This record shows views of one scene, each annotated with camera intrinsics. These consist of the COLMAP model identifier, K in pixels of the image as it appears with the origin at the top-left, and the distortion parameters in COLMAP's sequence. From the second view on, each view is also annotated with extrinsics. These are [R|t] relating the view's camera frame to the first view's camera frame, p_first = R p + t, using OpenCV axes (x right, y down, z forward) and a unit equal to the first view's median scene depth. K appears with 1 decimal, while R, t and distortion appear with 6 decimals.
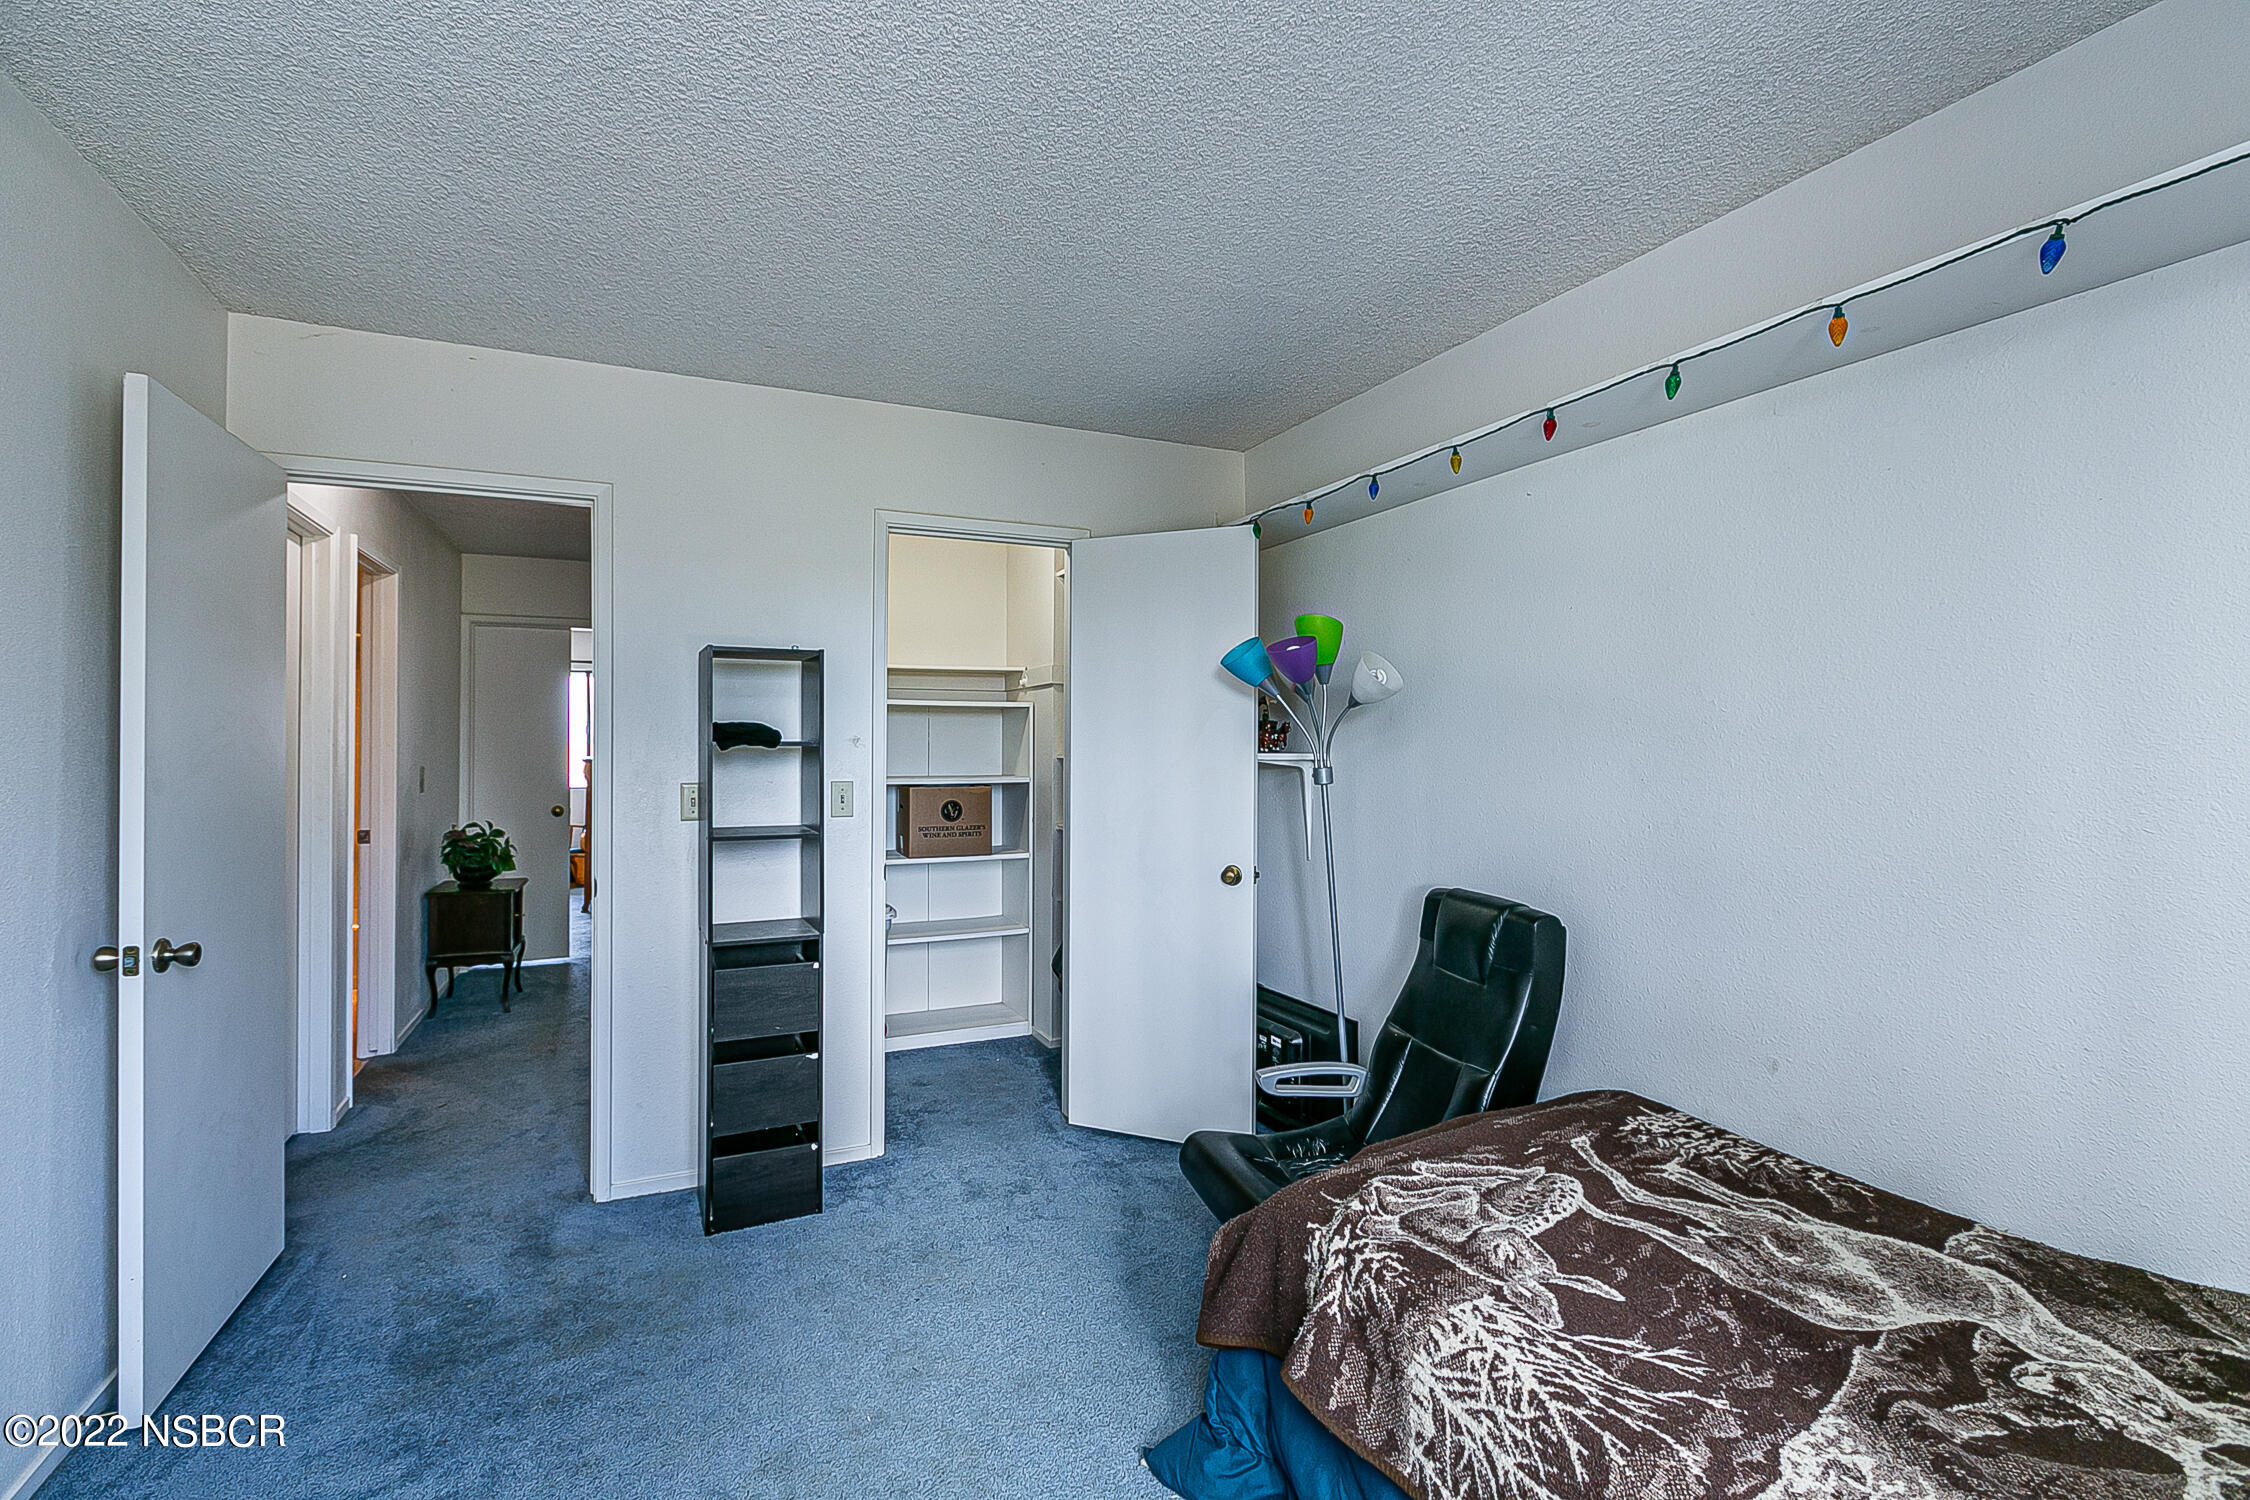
lens RADIAL K [[1041.0, 0, 1127.0], [0, 1041.0, 741.0], [0, 0, 1]] dist [0.002733, 0.000028]
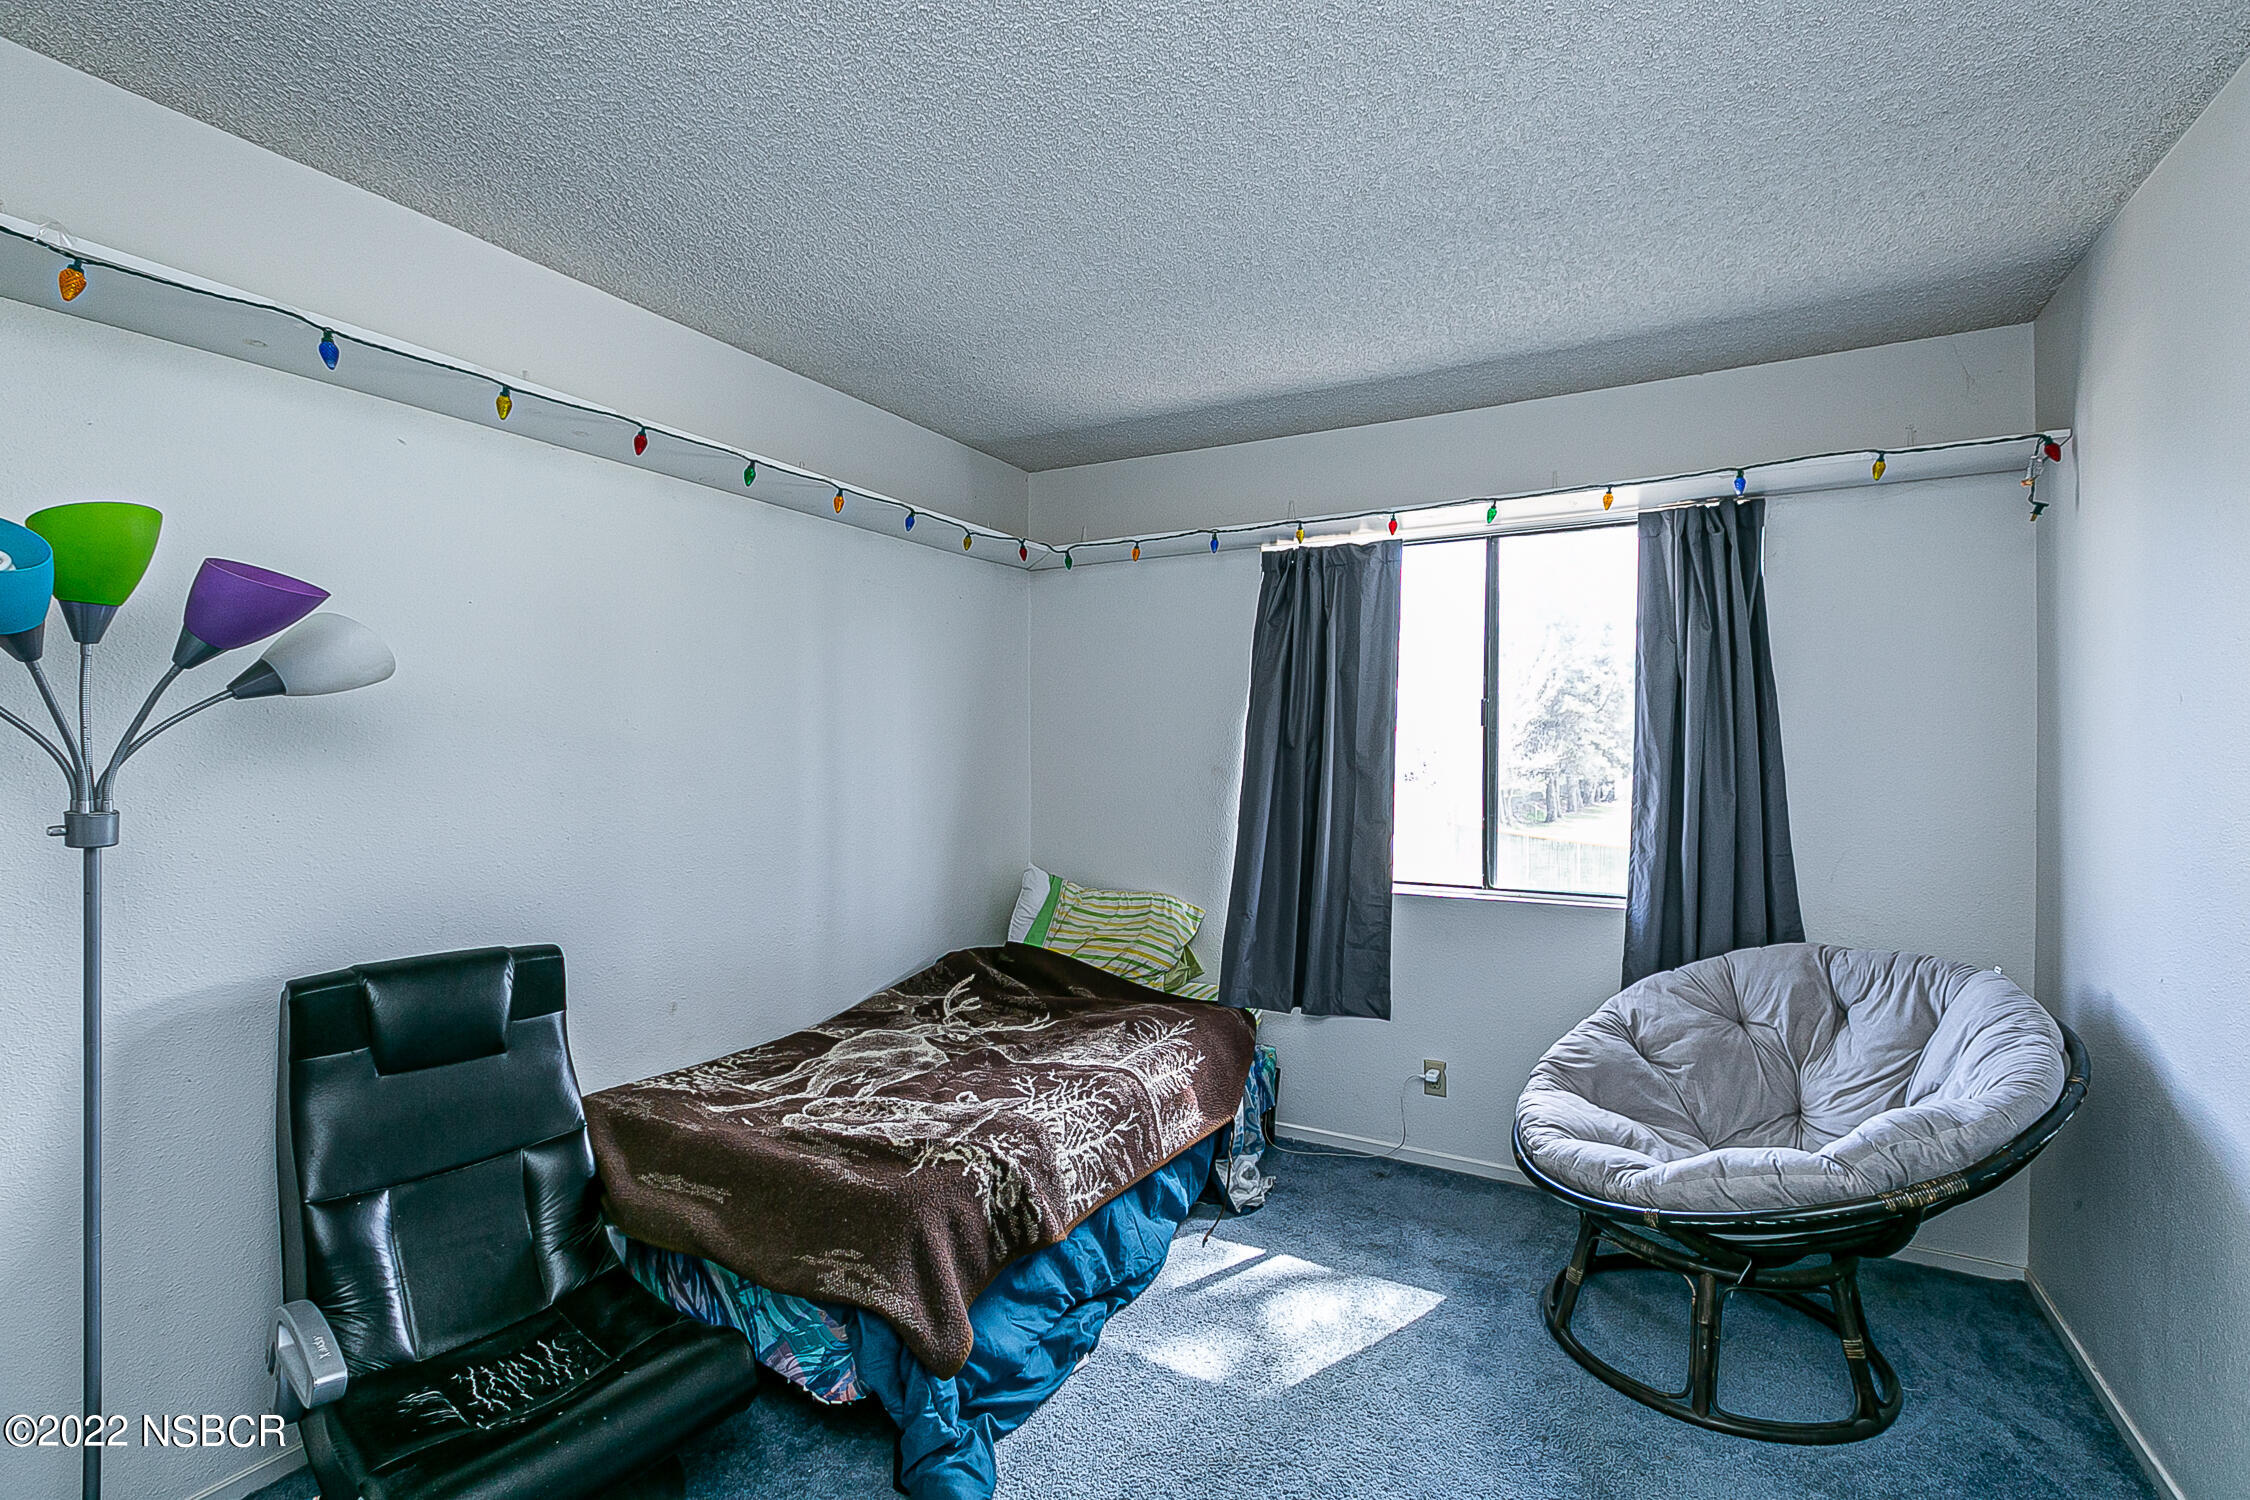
lens RADIAL K [[997.7, 0, 1125.8], [0, 997.7, 748.3], [0, 0, 1]] dist [0.002606, -0.000361]
pose [[-0.582974, -0.002312, 0.812488, -0.850821], [0.000802, 0.999994, 0.003421, -0.015707], [-0.812491, 0.002646, -0.582968, 1.526316]]
